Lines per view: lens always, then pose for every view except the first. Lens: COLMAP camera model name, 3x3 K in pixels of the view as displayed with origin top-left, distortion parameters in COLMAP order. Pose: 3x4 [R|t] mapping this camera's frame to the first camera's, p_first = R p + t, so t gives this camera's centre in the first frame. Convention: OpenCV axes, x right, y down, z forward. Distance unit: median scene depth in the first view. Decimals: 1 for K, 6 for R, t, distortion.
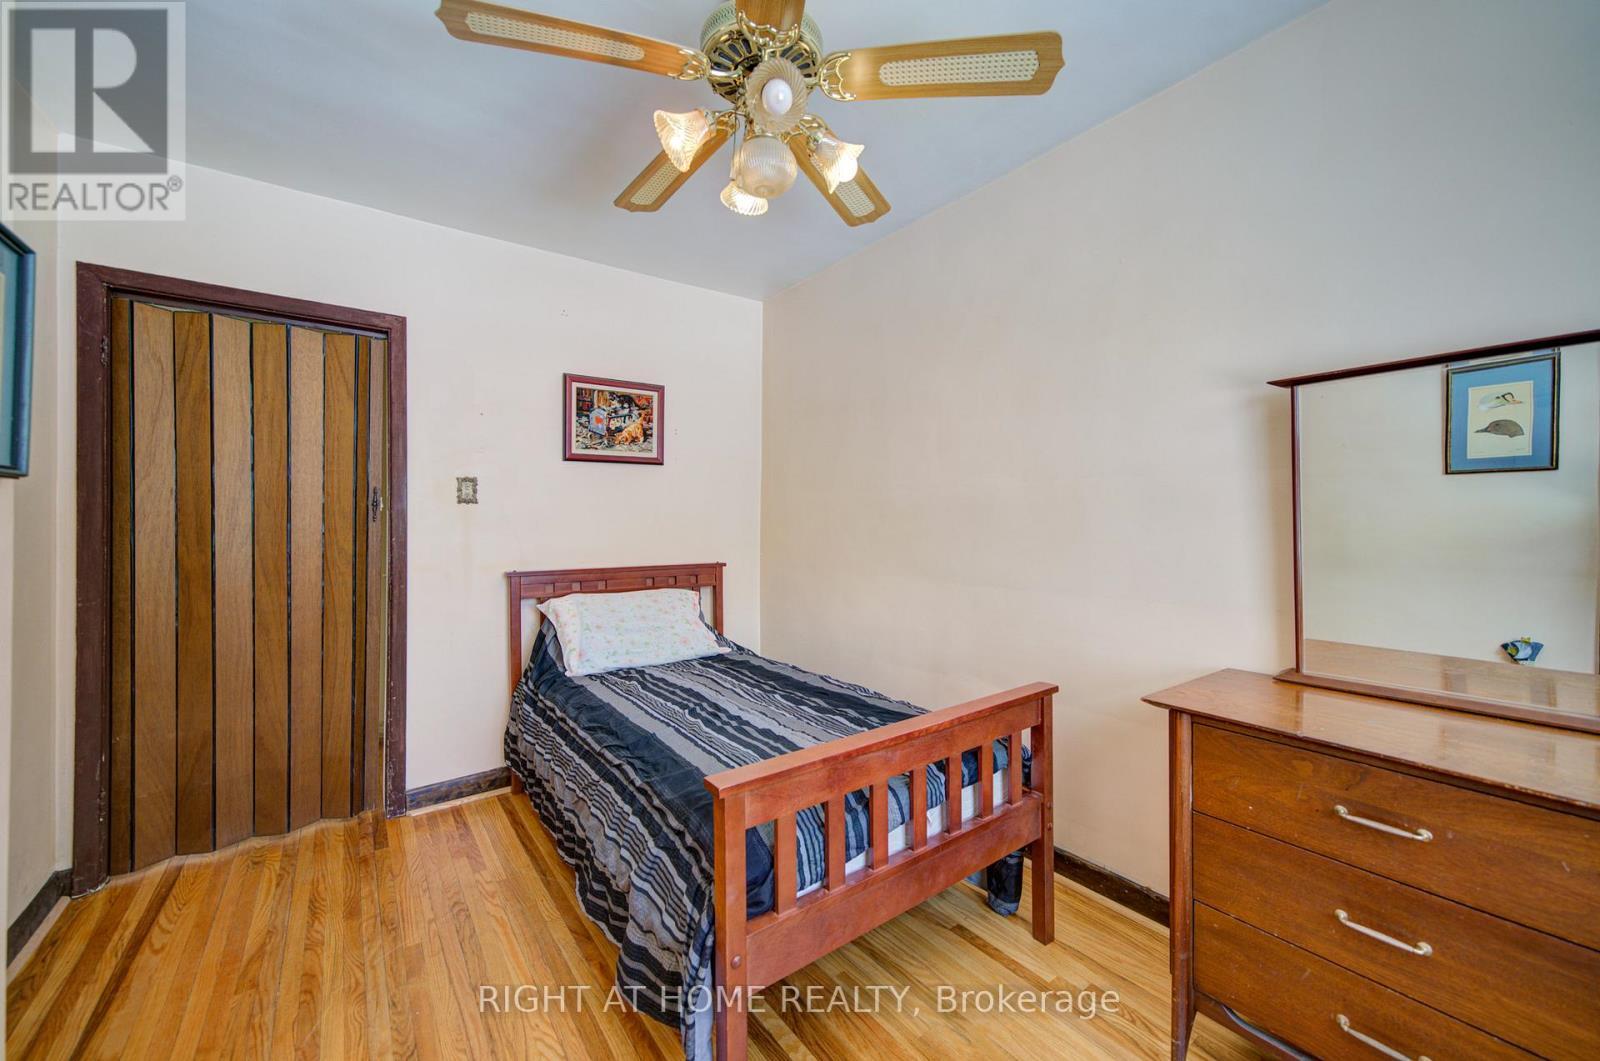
lens RADIAL K [[613.5, 0, 800.9], [0, 613.5, 516.9], [0, 0, 1]] dist [0.001559, 0.000657]
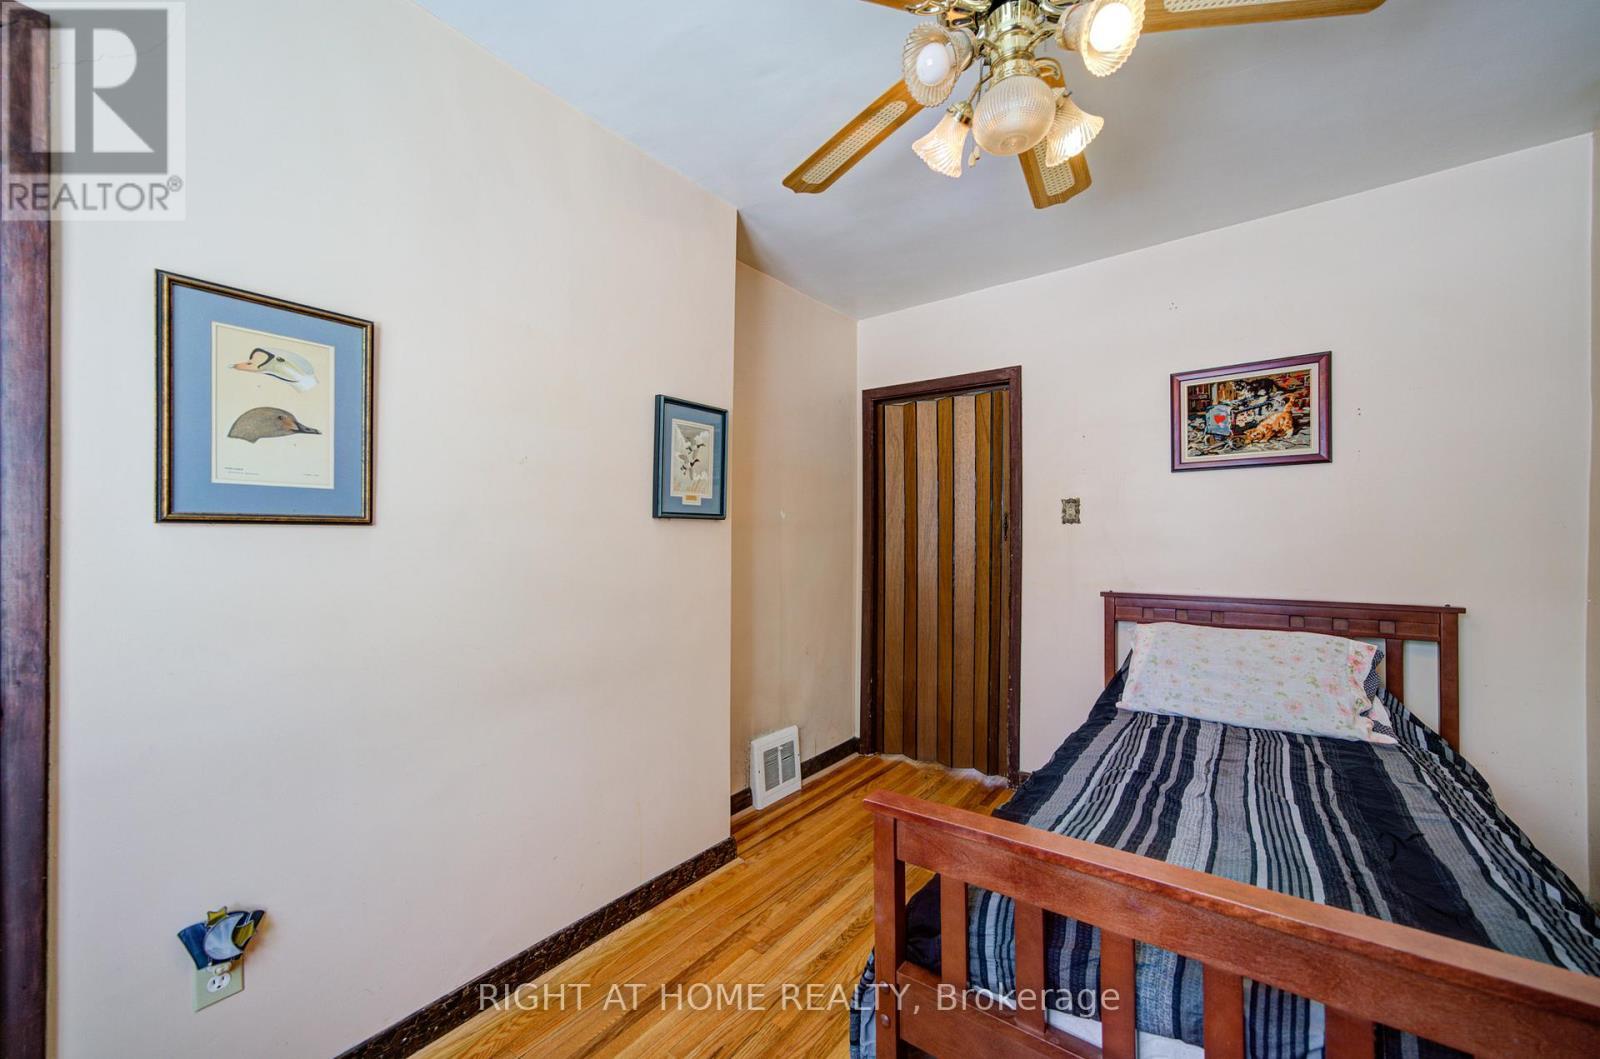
lens RADIAL K [[624.4, 0, 802.7], [0, 624.4, 542.3], [0, 0, 1]] dist [-0.000790, 0.000317]
pose [[0.304504, 0.004213, -0.952502, 0.310467], [0.004317, 0.999974, 0.005803, 0.001985], [0.952501, -0.005879, 0.304478, 0.211491]]
